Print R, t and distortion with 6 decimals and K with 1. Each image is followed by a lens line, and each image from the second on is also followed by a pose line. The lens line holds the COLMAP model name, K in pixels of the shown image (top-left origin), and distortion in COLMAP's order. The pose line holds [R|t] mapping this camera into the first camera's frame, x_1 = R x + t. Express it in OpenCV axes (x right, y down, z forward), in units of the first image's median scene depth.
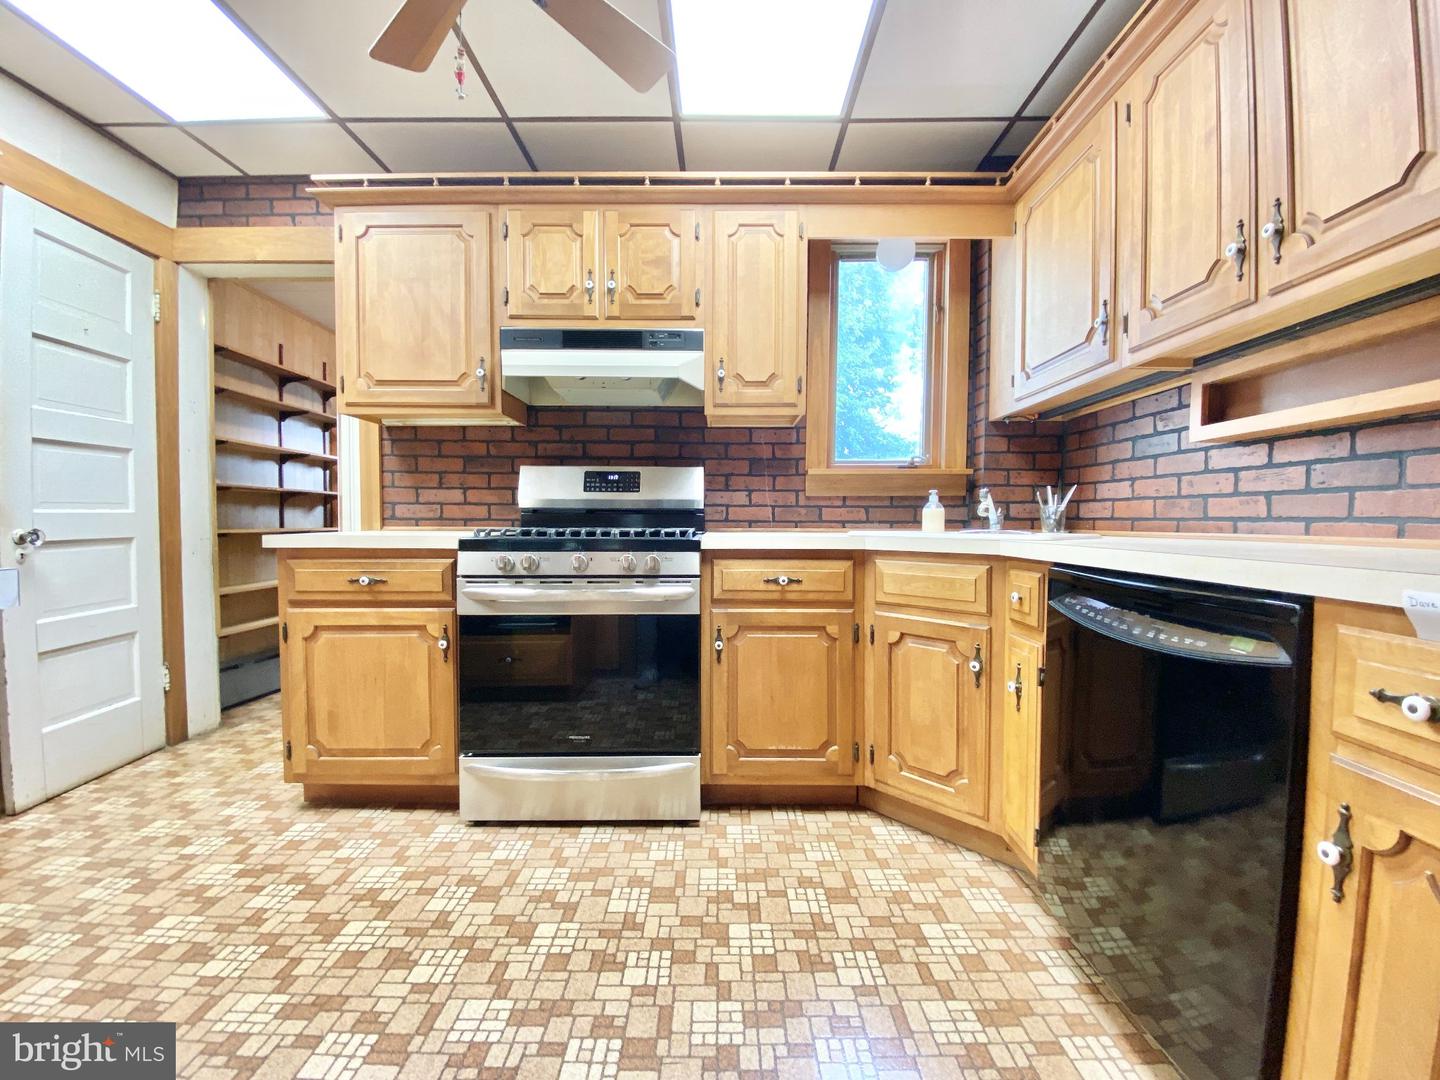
lens RADIAL K [[592.4, 0, 720.1], [0, 592.4, 535.0], [0, 0, 1]] dist [0.018713, -0.021053]
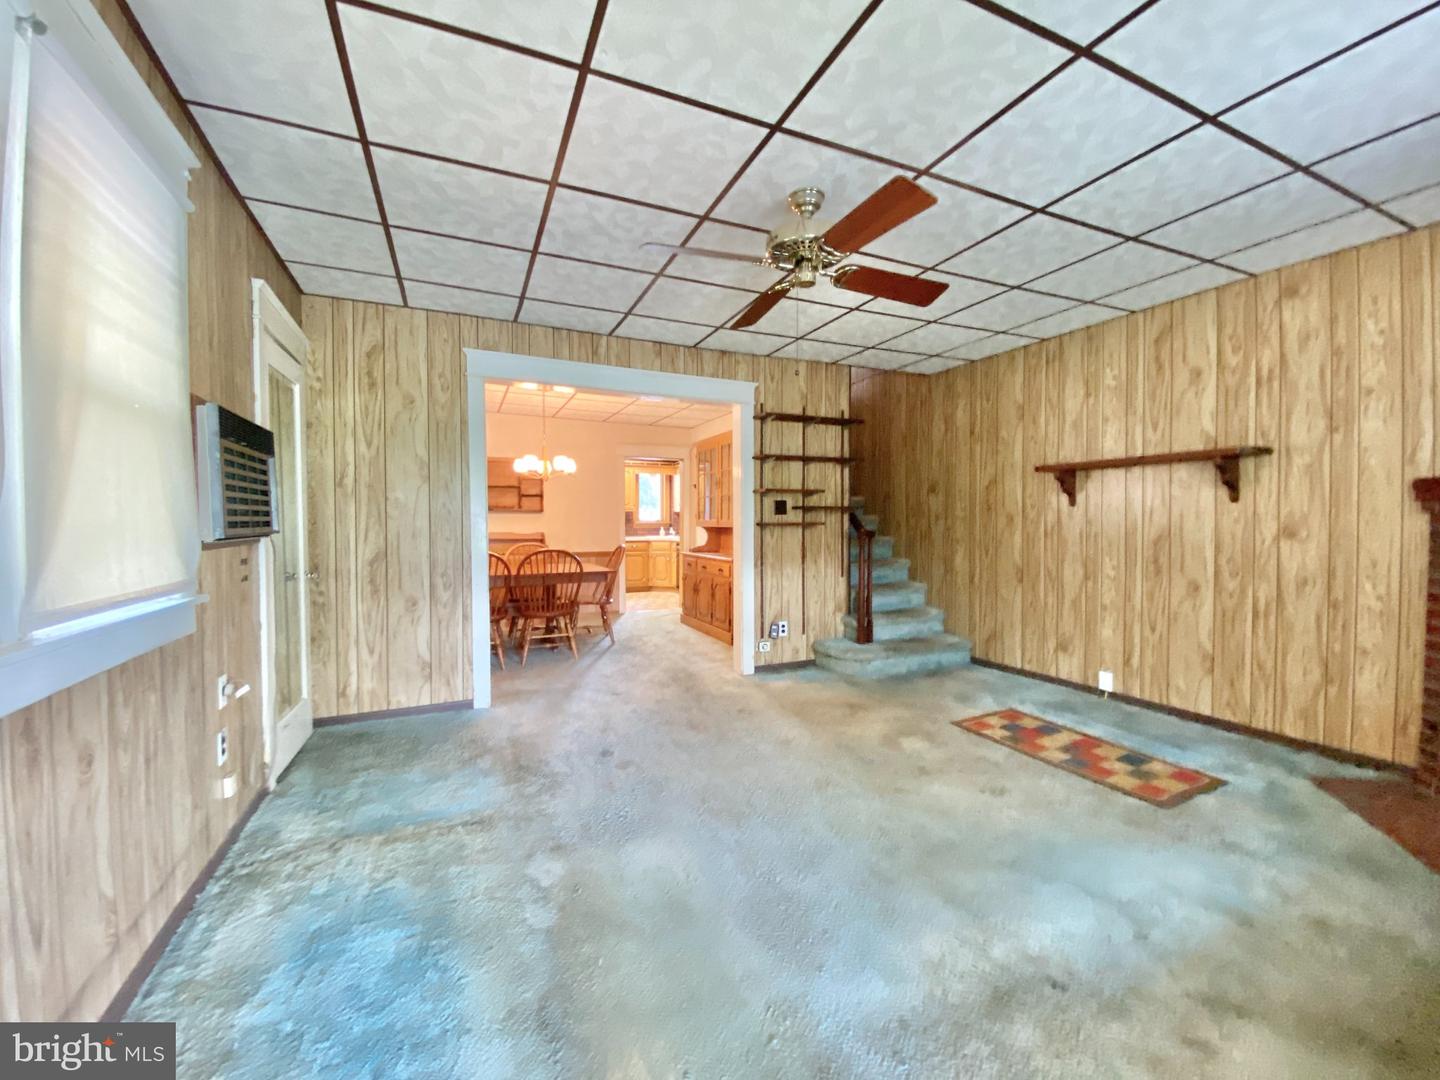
lens RADIAL K [[579.8, 0, 716.7], [0, 579.8, 534.0], [0, 0, 1]] dist [0.031116, -0.025967]
pose [[0.913523, -0.014464, 0.406530, -1.142616], [0.015838, 0.999875, -0.000015, -0.016895], [-0.406479, 0.006452, 0.913637, -3.465092]]
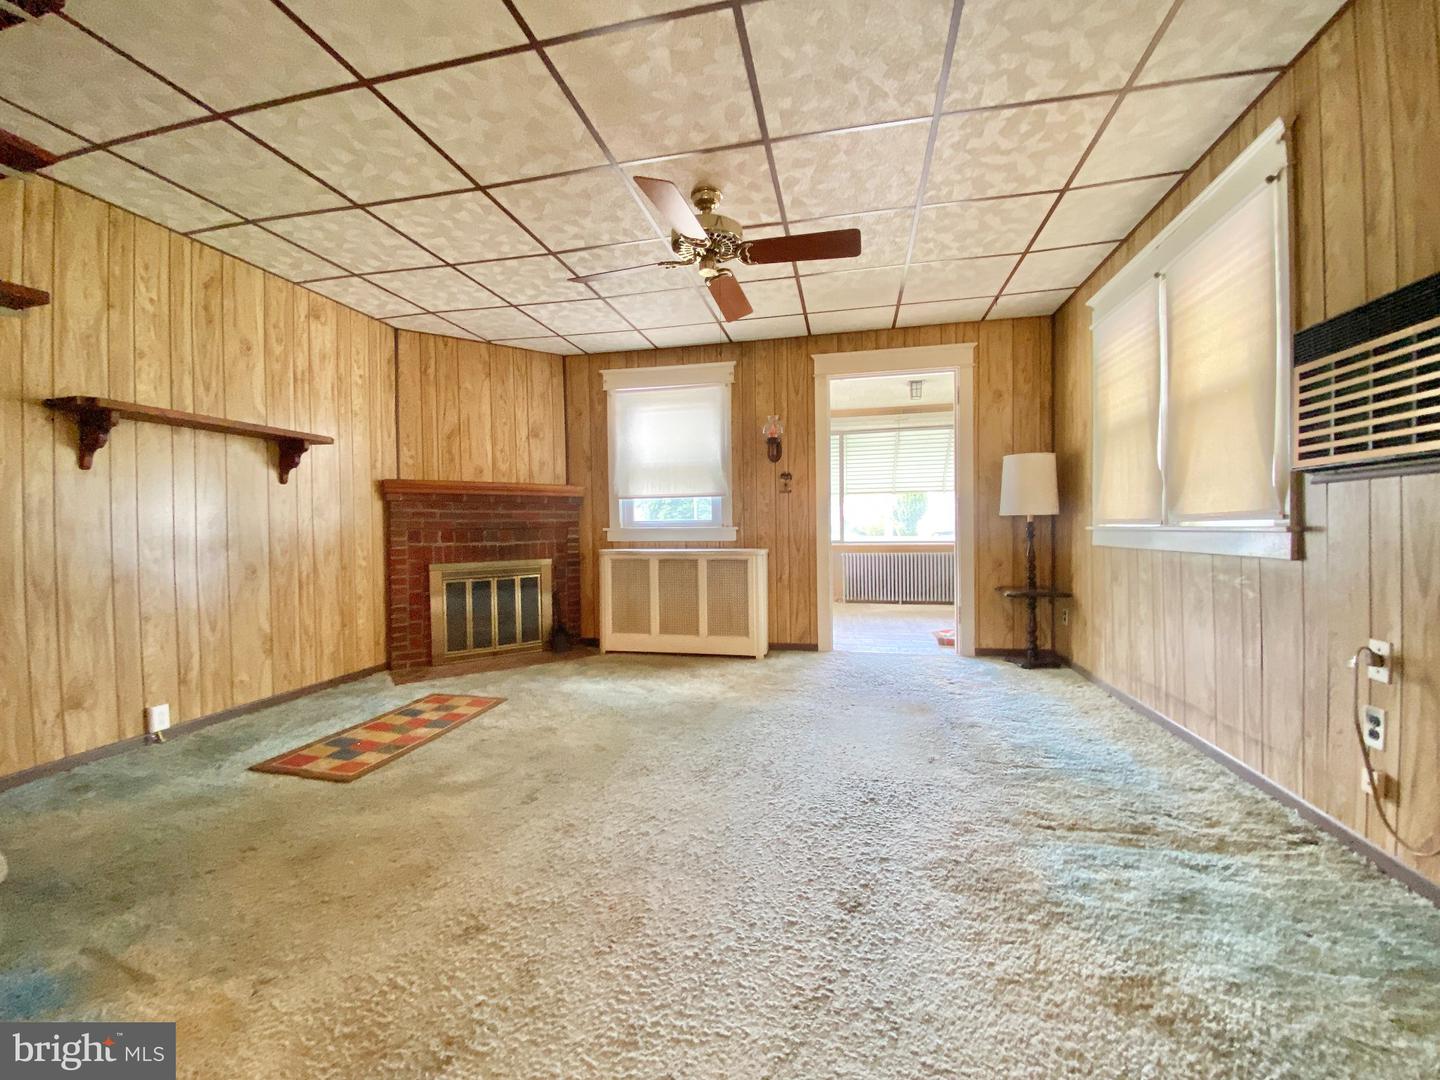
lens RADIAL K [[592.4, 0, 720.1], [0, 592.4, 535.0], [0, 0, 1]] dist [0.018713, -0.021053]
pose [[-0.979375, 0.011919, 0.201701, -0.820198], [0.019895, 0.999096, 0.037563, 0.021816], [-0.201071, 0.040801, -0.978727, -1.344307]]
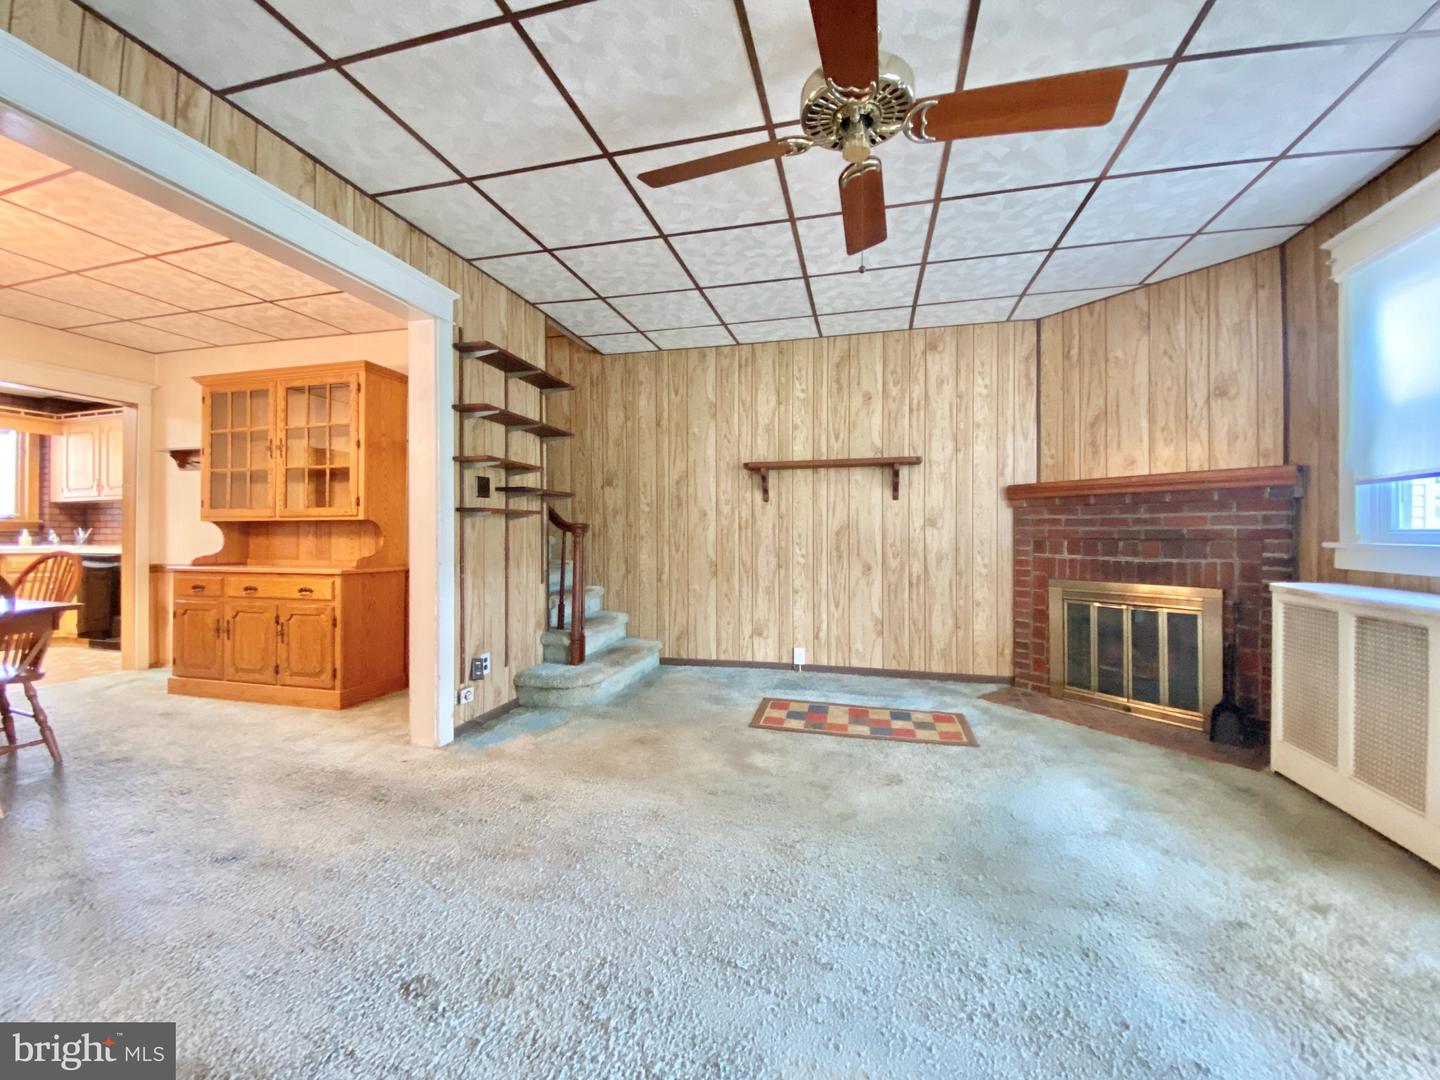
lens RADIAL K [[579.8, 0, 716.7], [0, 579.8, 534.0], [0, 0, 1]] dist [0.031116, -0.025967]
pose [[0.244856, -0.000787, 0.969559, -1.345780], [0.024904, 0.999675, -0.005478, 0.030669], [-0.969240, 0.025487, 0.244796, -2.554605]]
